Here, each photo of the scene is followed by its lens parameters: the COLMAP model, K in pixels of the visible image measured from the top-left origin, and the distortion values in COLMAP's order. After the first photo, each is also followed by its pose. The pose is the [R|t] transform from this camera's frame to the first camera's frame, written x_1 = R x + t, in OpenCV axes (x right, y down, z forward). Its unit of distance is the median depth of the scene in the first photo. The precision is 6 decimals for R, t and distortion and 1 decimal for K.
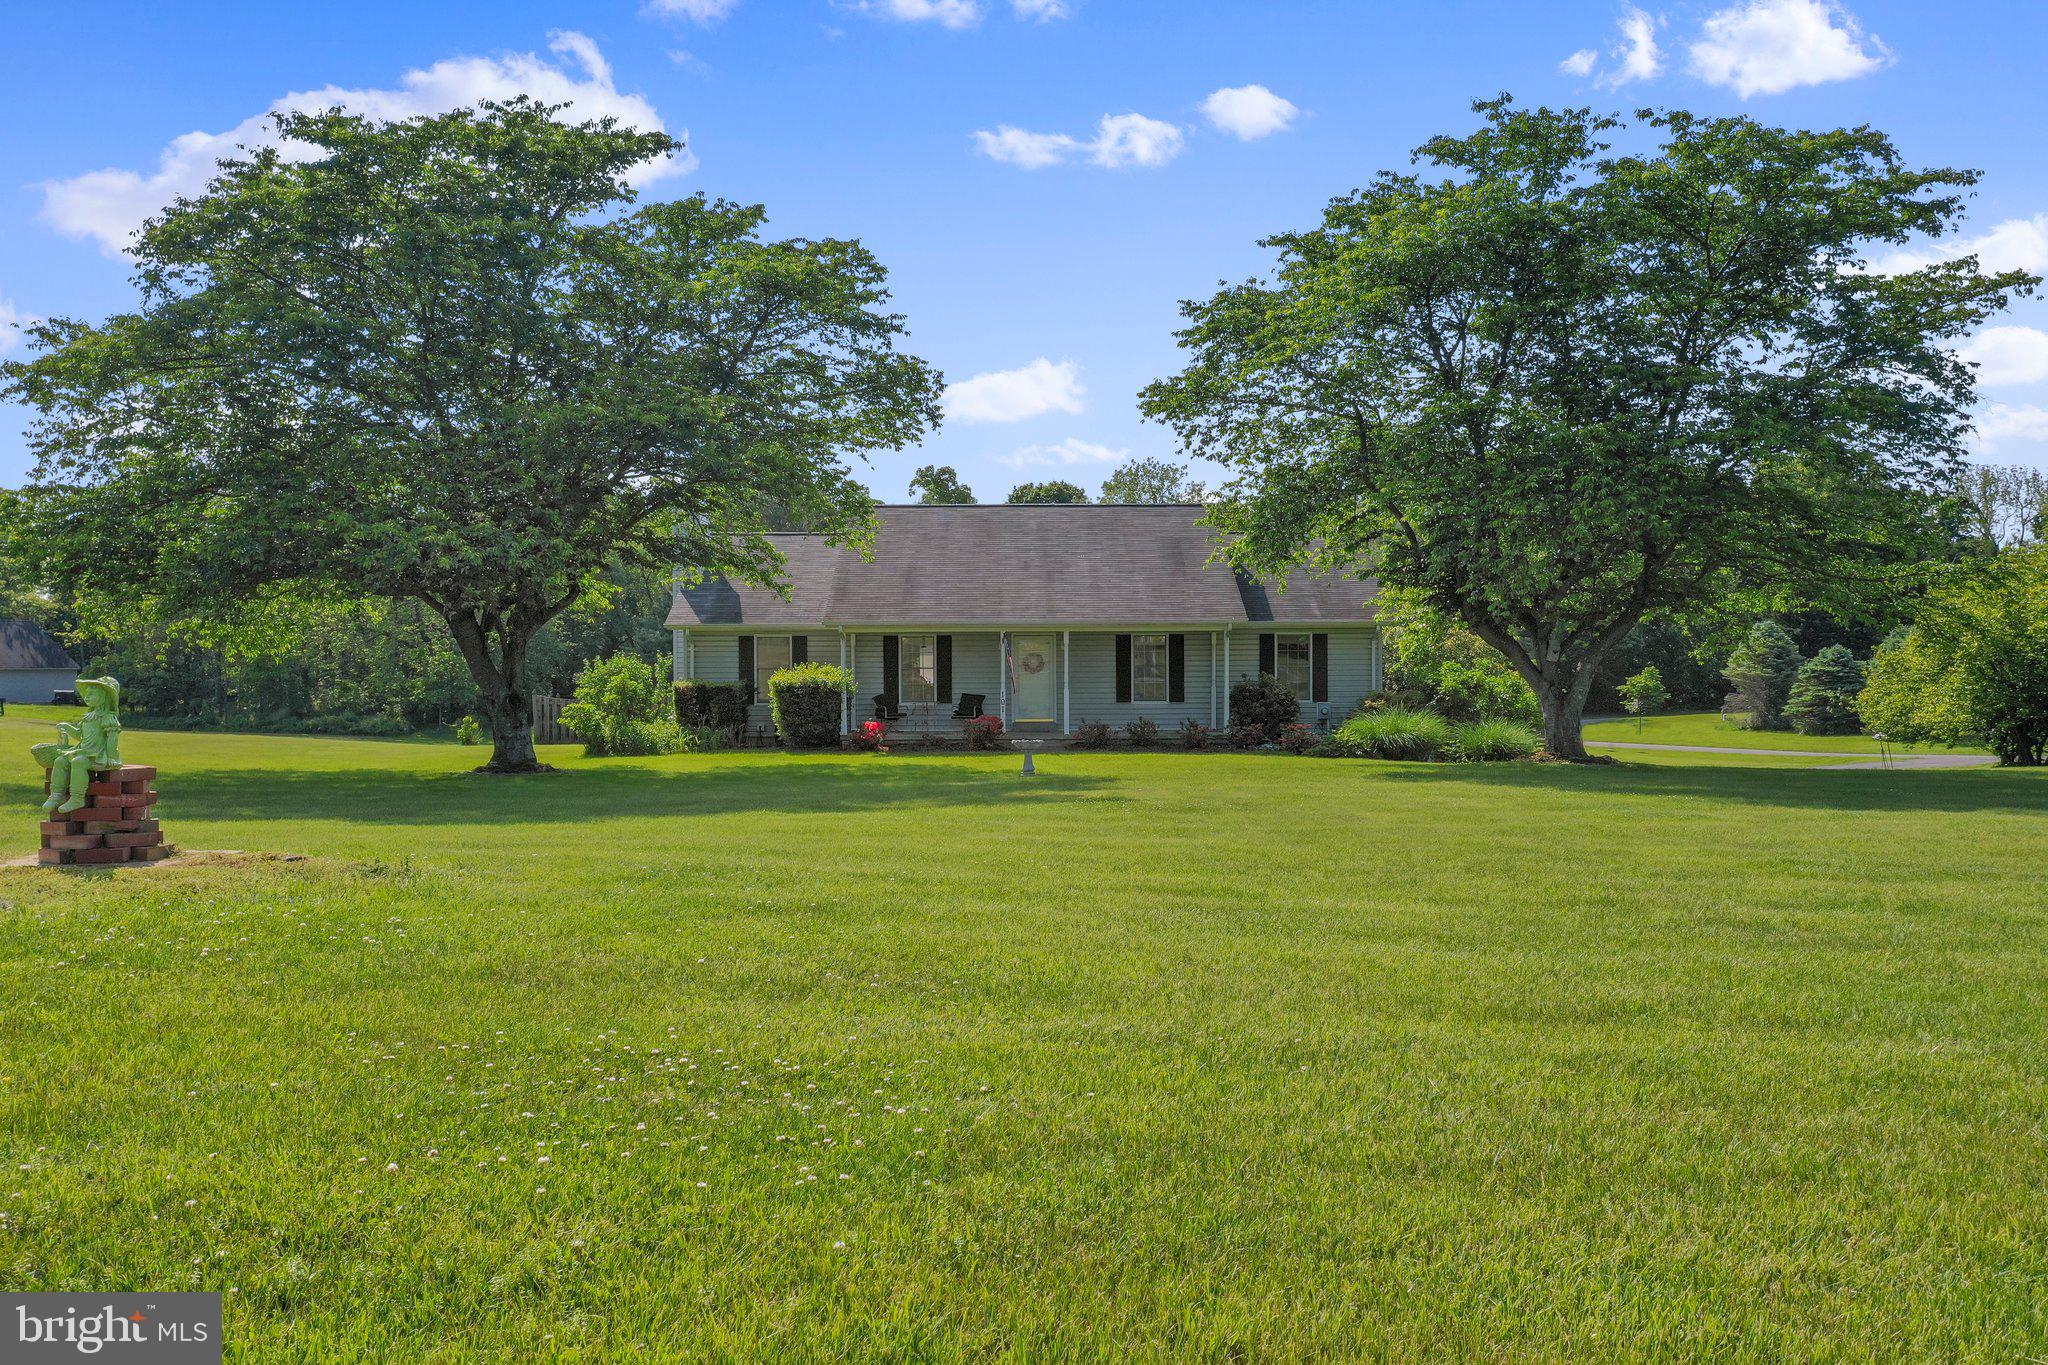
lens RADIAL K [[1631.6, 0, 1034.3], [0, 1631.6, 680.9], [0, 0, 1]] dist [0.009387, 0.004581]
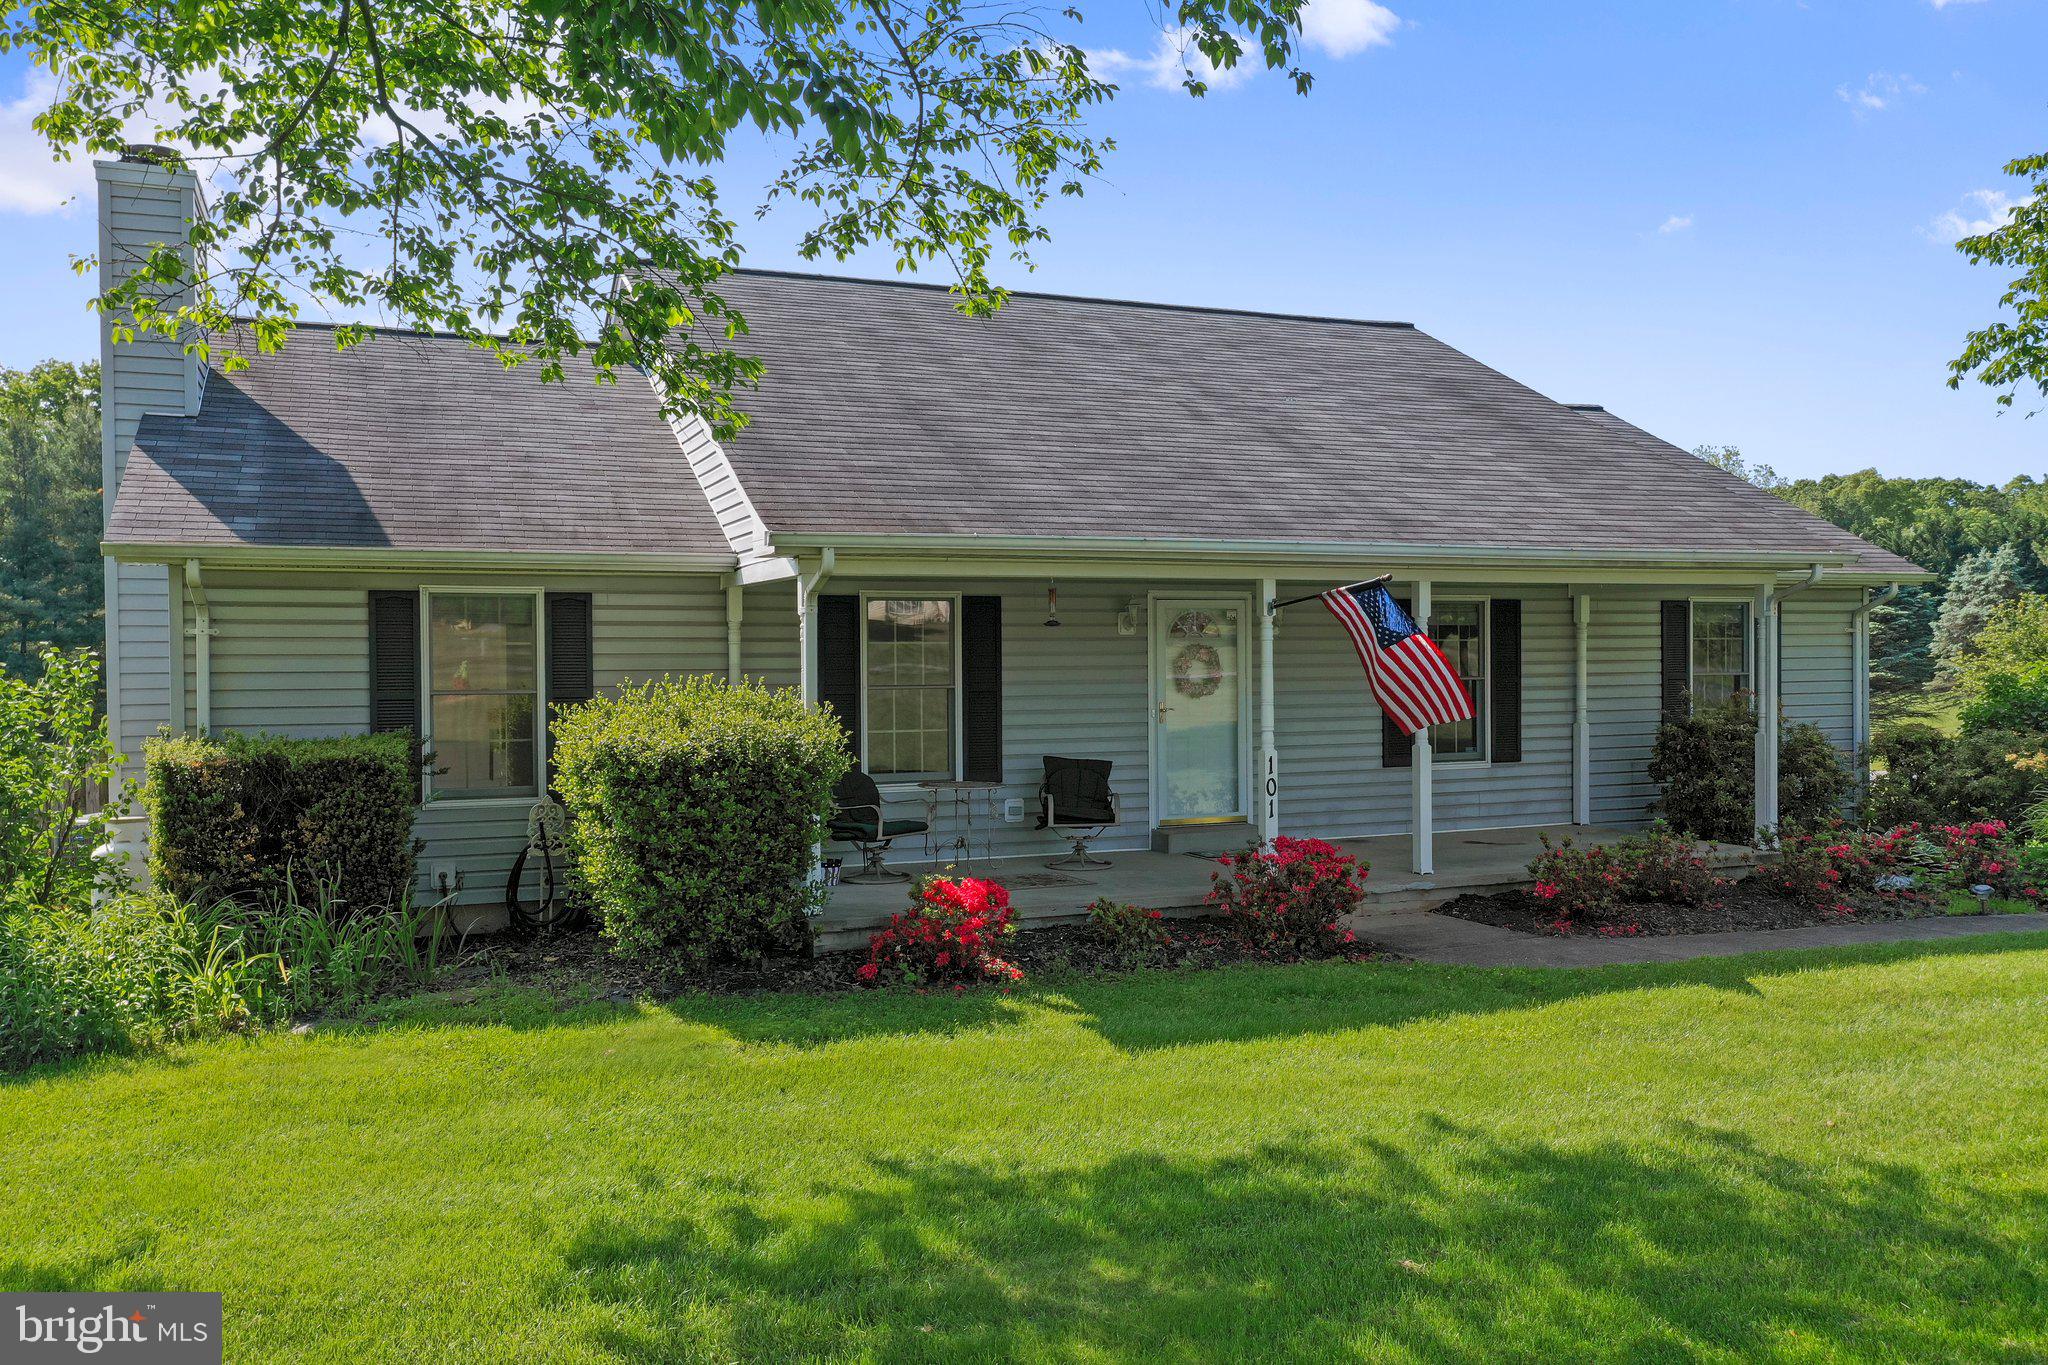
lens RADIAL K [[1631.6, 0, 1034.3], [0, 1631.6, 680.9], [0, 0, 1]] dist [0.009387, 0.004581]
pose [[0.924336, -0.008315, 0.381488, -0.184115], [0.008088, 0.999965, 0.002198, -0.009849], [-0.381493, 0.001054, 0.924371, 0.669979]]
